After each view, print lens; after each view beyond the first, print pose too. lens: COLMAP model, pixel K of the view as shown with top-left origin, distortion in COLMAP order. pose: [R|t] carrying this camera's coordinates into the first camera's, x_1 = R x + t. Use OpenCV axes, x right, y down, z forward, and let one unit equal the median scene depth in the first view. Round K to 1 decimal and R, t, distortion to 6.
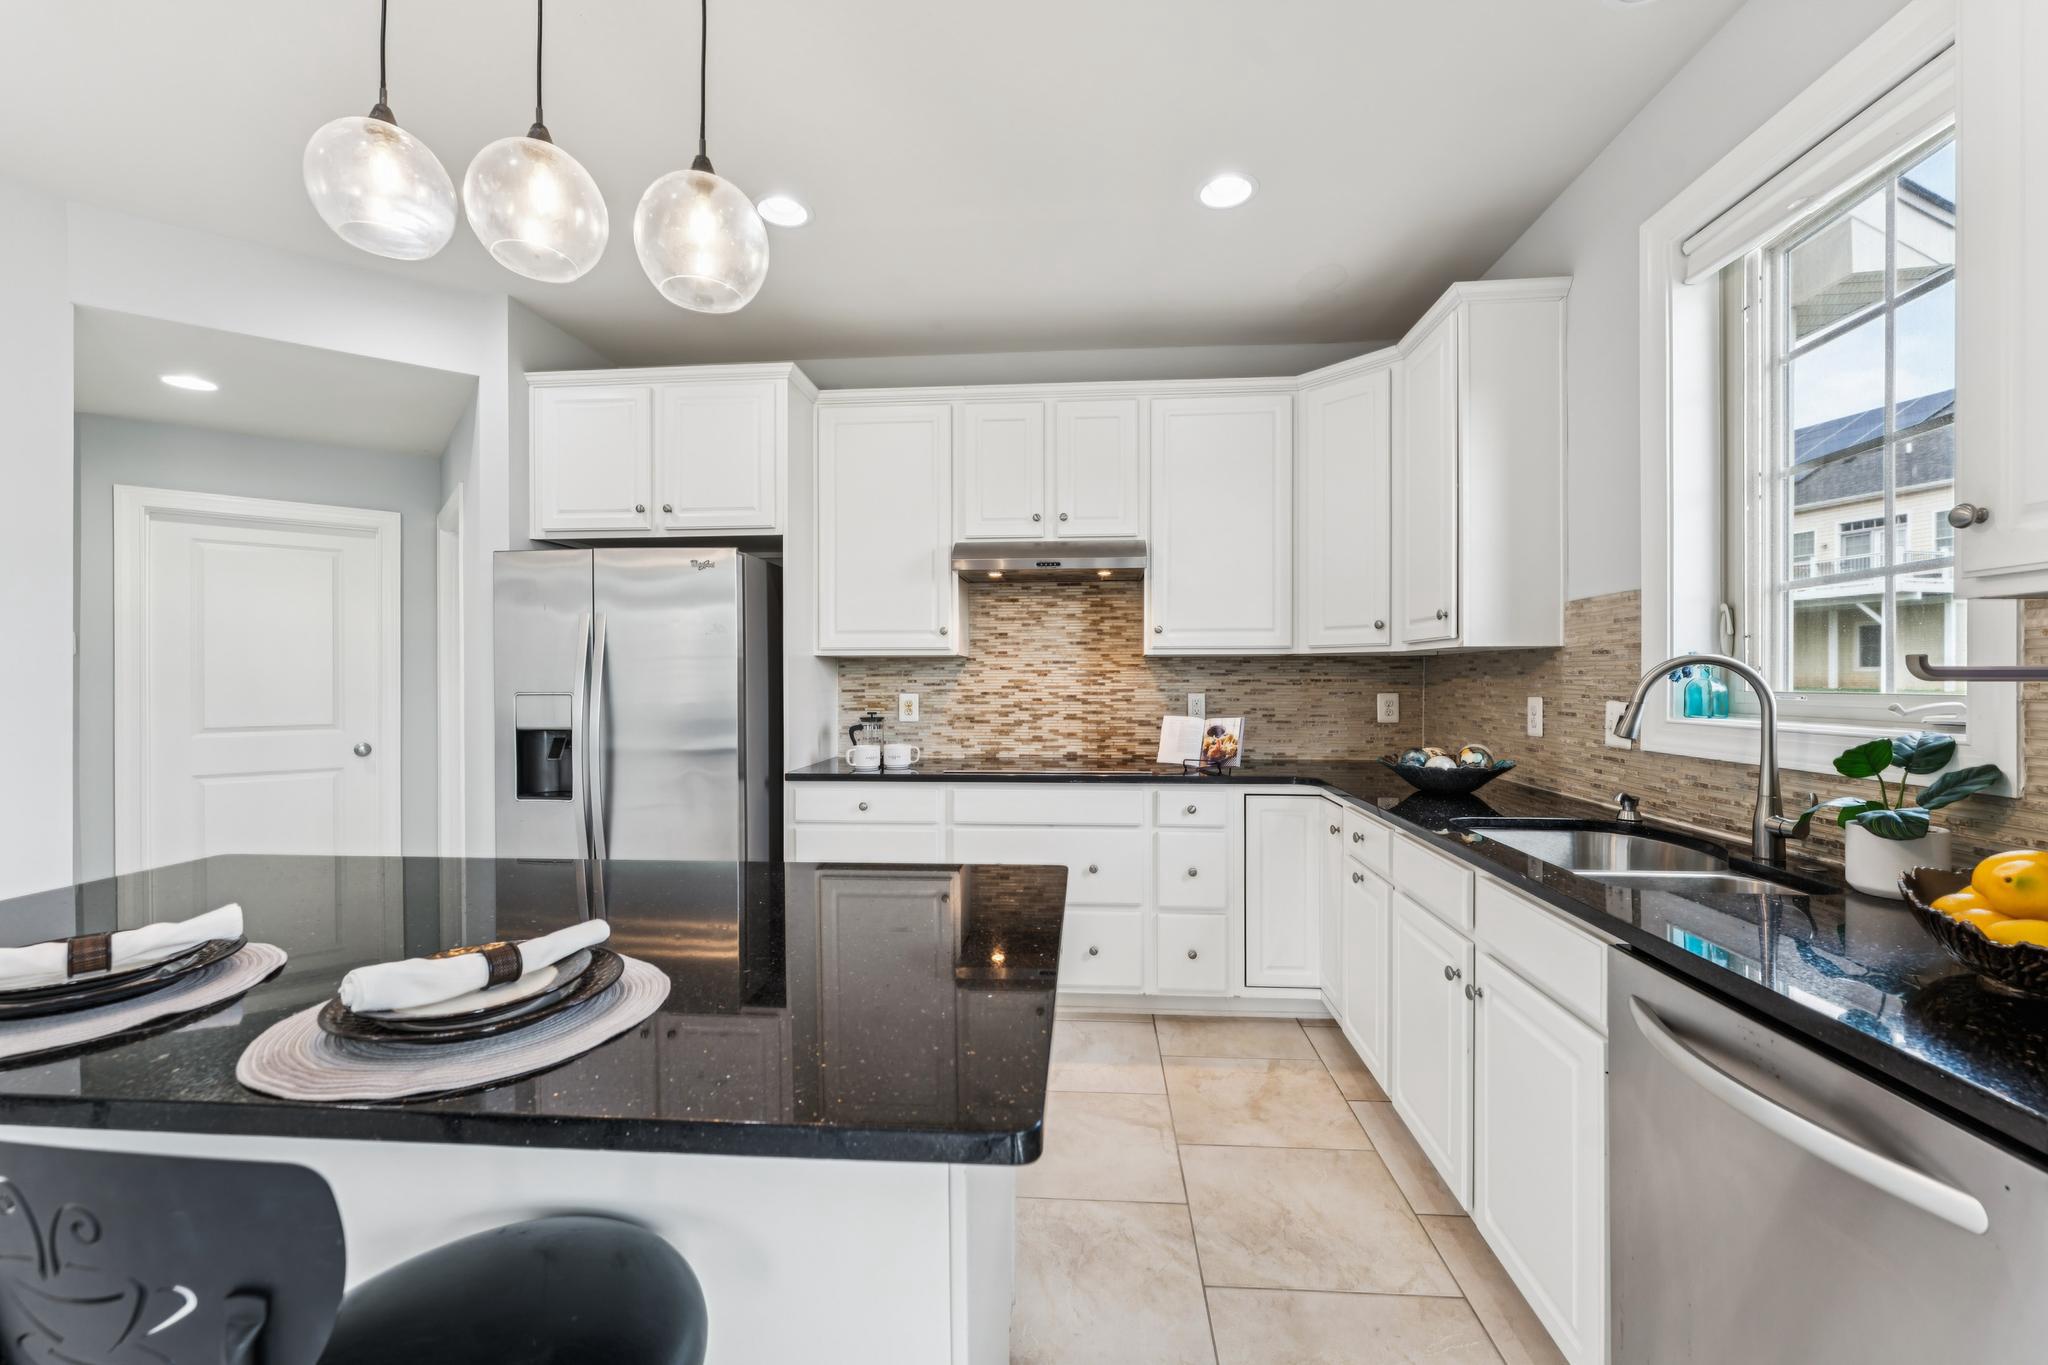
lens RADIAL K [[820.9, 0, 1027.9], [0, 820.9, 680.5], [0, 0, 1]] dist [0.020993, 0.000422]
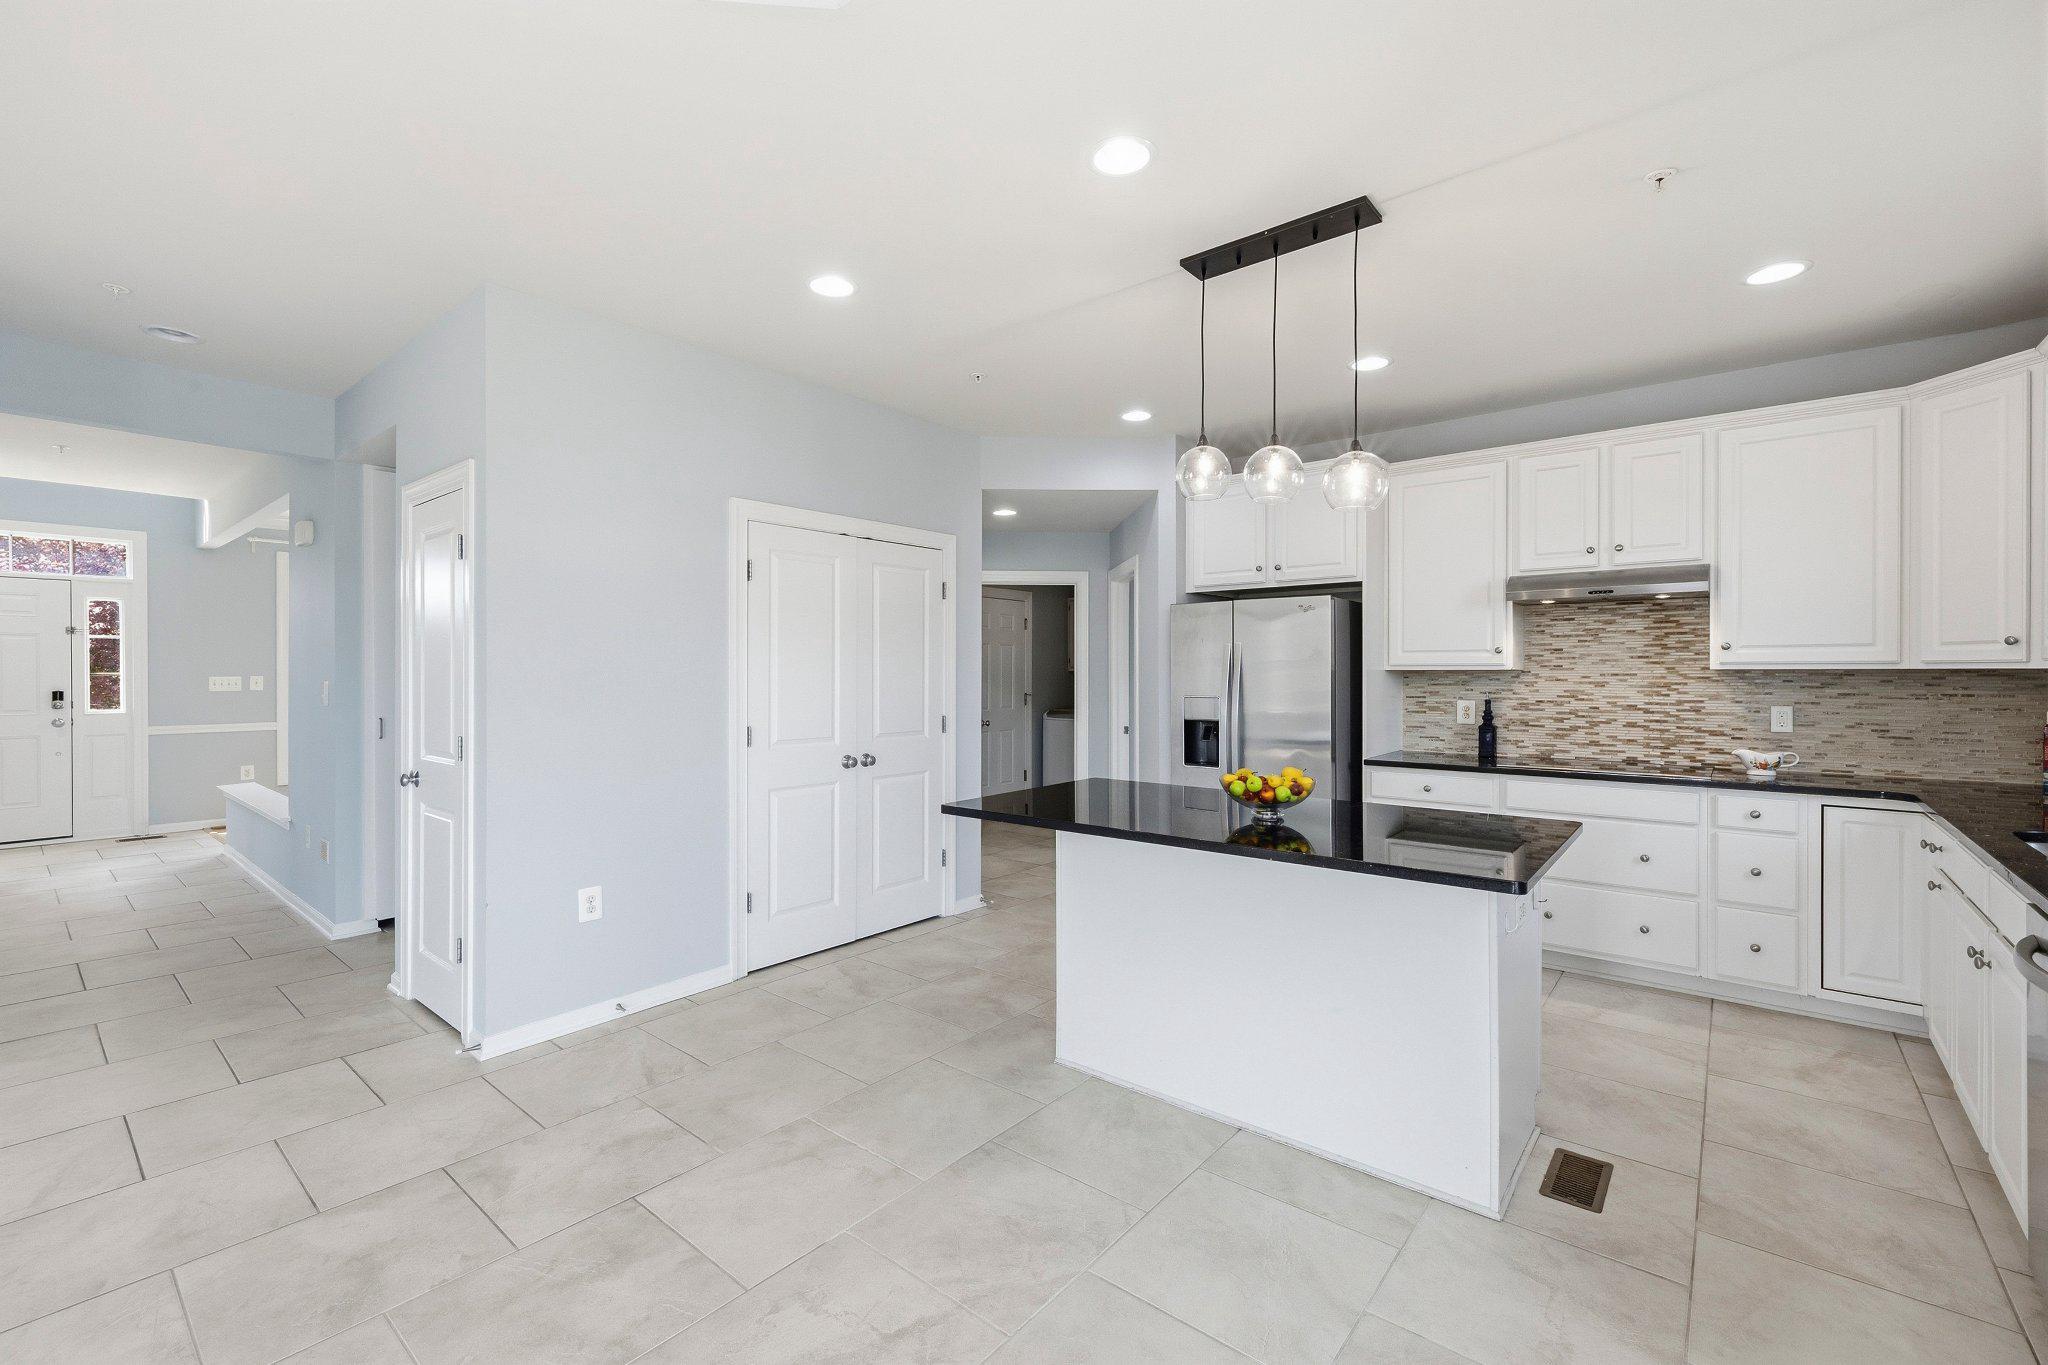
lens RADIAL K [[869.5, 0, 1028.1], [0, 869.5, 675.4], [0, 0, 1]] dist [0.002068, -0.000418]
pose [[0.820961, 0.003788, -0.570972, 0.058876], [-0.001656, 0.999990, 0.004253, -0.026744], [0.570982, -0.002546, 0.820959, -0.436400]]
